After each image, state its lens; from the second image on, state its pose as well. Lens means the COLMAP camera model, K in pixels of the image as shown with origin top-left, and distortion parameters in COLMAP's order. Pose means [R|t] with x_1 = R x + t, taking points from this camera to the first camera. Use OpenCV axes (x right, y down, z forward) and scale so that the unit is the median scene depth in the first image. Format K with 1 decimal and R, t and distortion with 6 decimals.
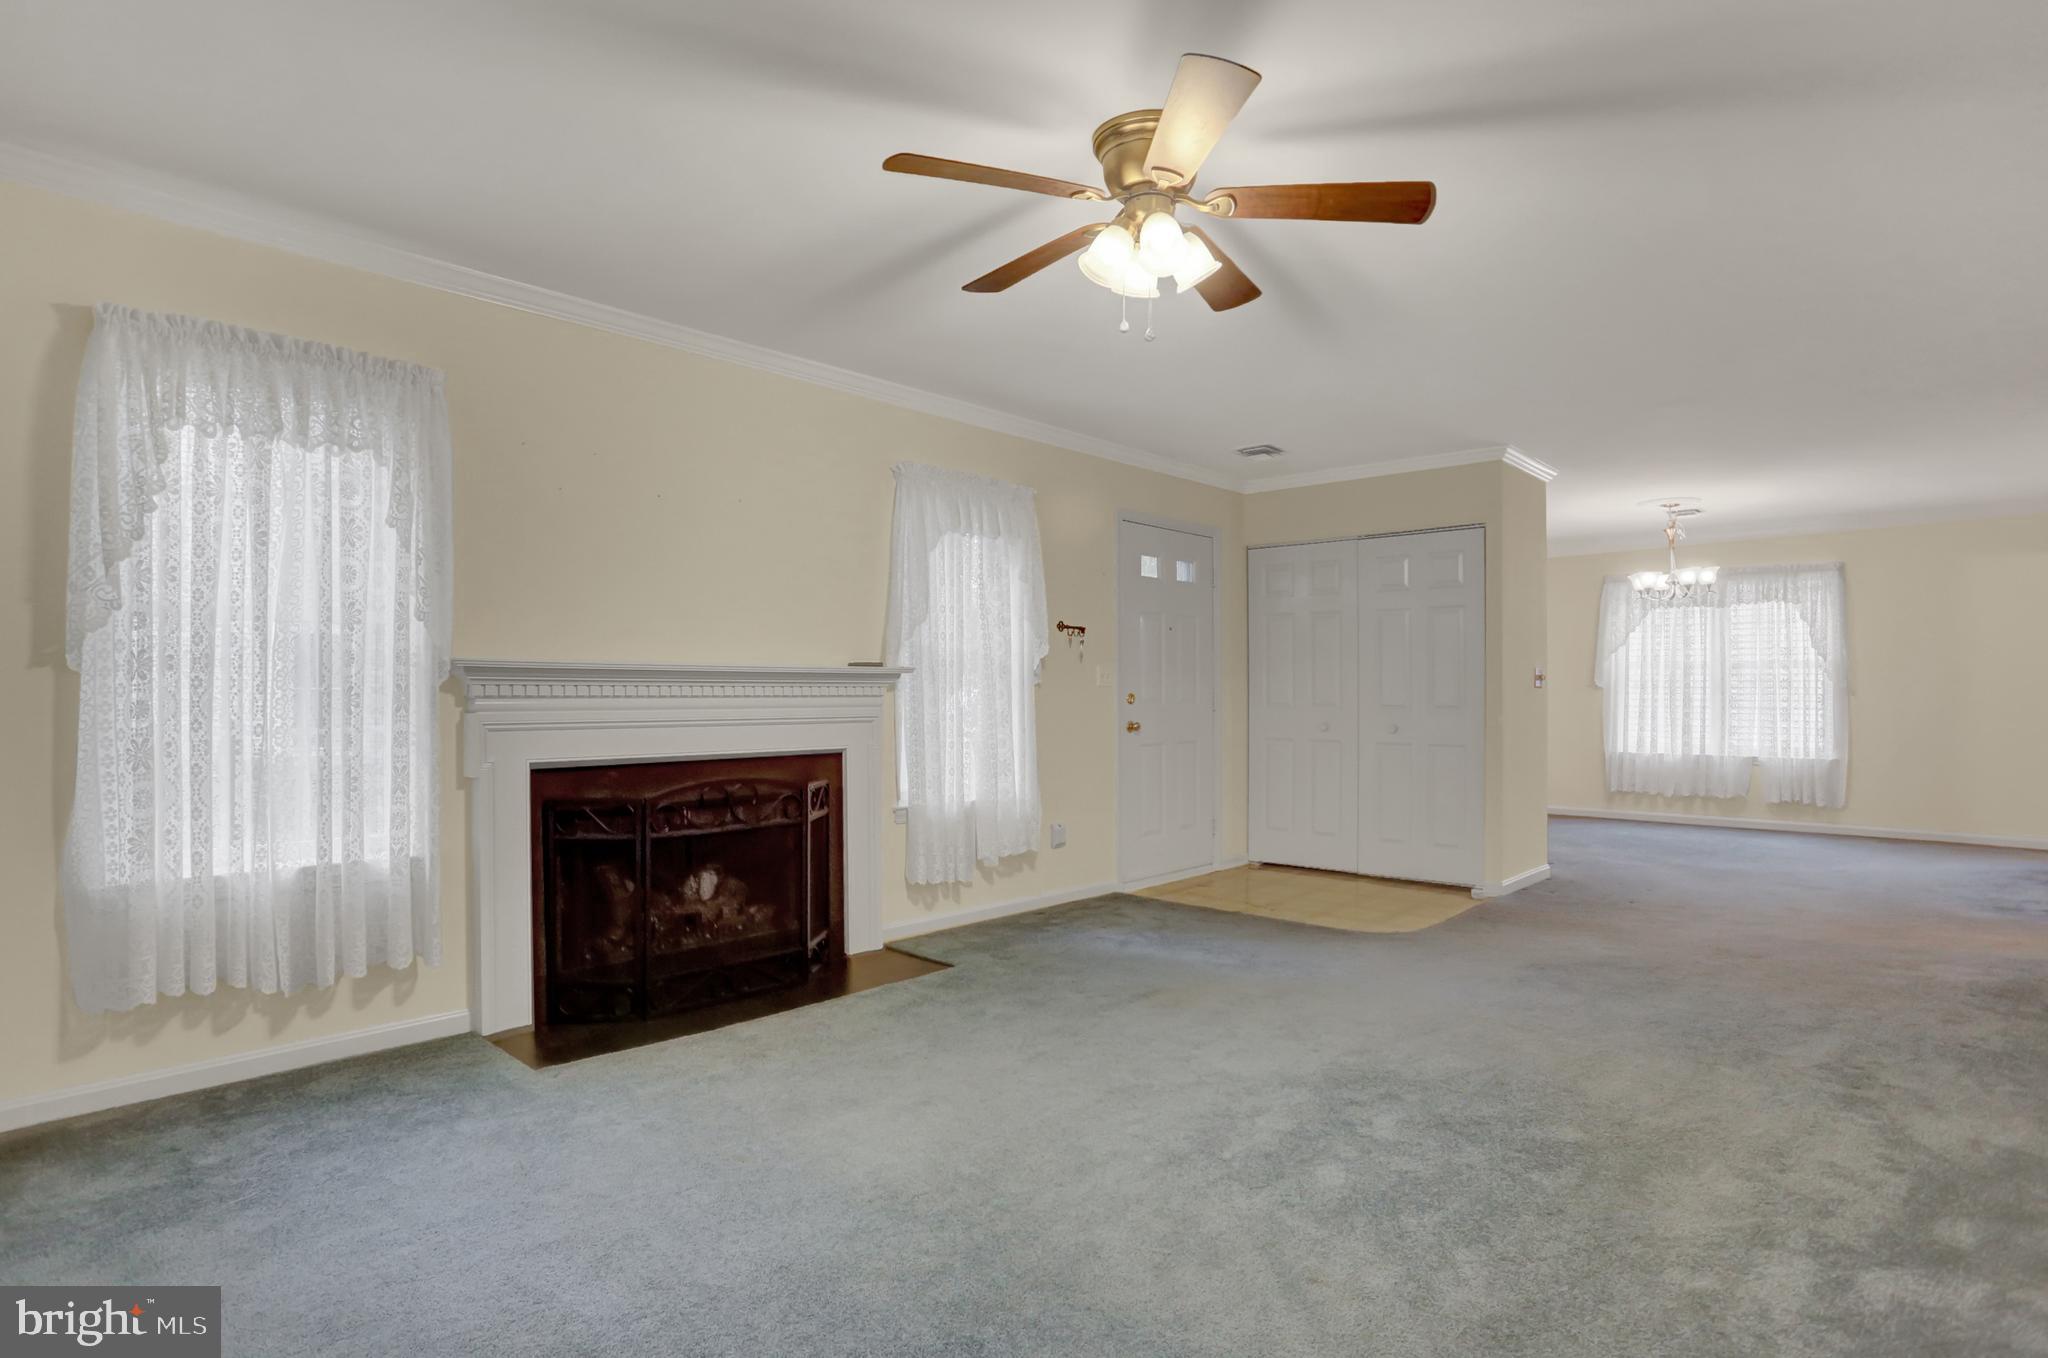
lens RADIAL K [[1066.2, 0, 1024.0], [0, 1066.2, 679.0], [0, 0, 1]] dist [-0.059495, 0.027186]
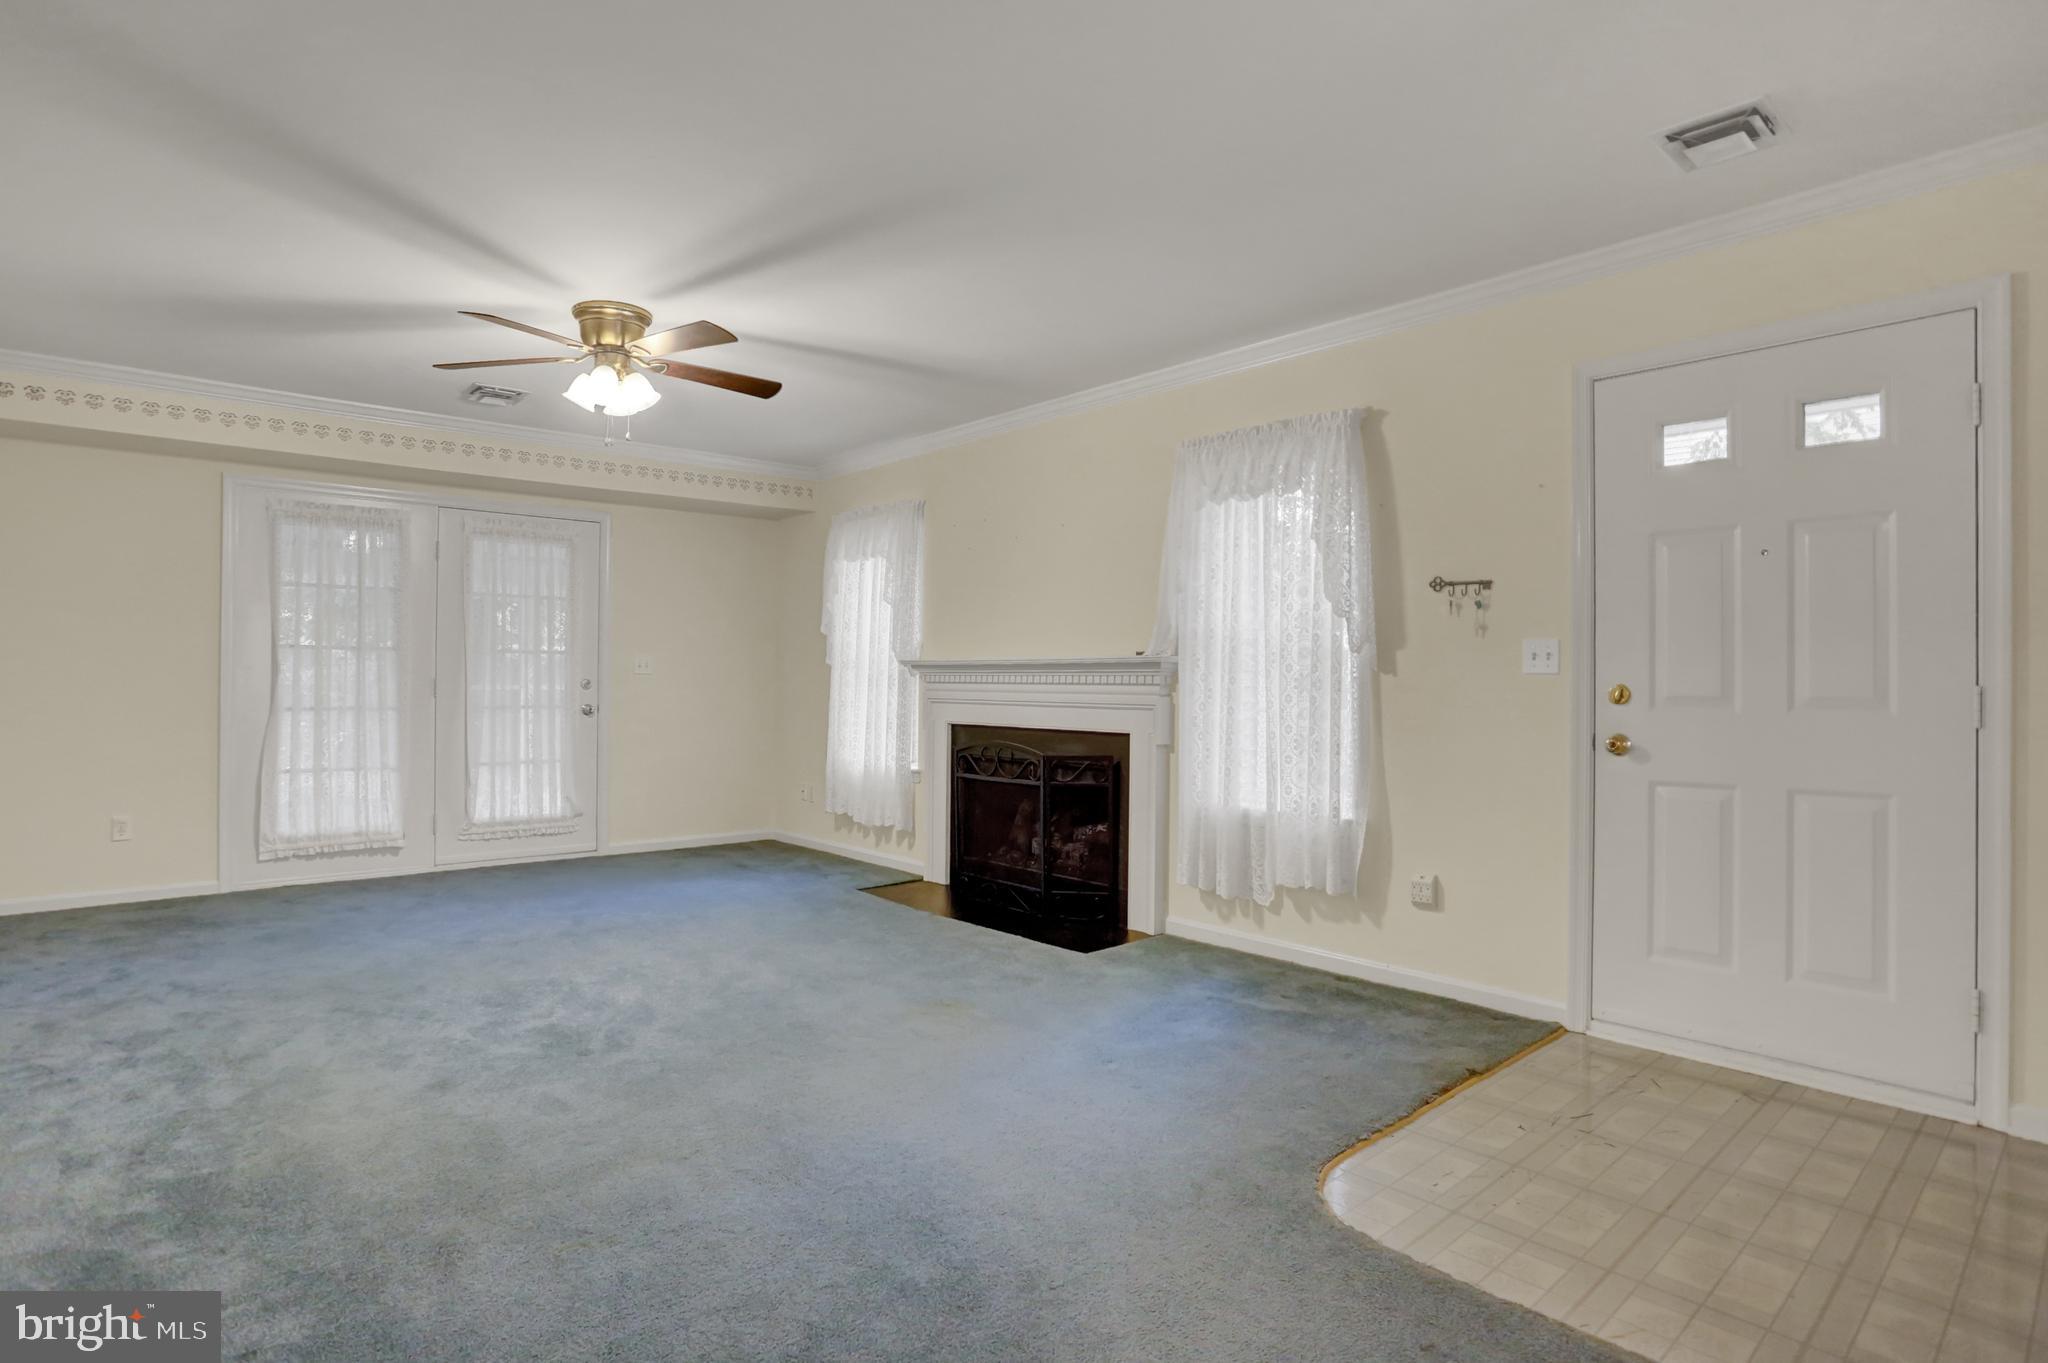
lens RADIAL K [[1066.2, 0, 1024.0], [0, 1066.2, 681.5], [0, 0, 1]] dist [-0.059495, 0.027186]
pose [[-0.087078, 0.004462, -0.996192, 0.848653], [0.008468, 0.999957, 0.003738, 0.008579], [0.996166, -0.008111, -0.087112, 0.937119]]
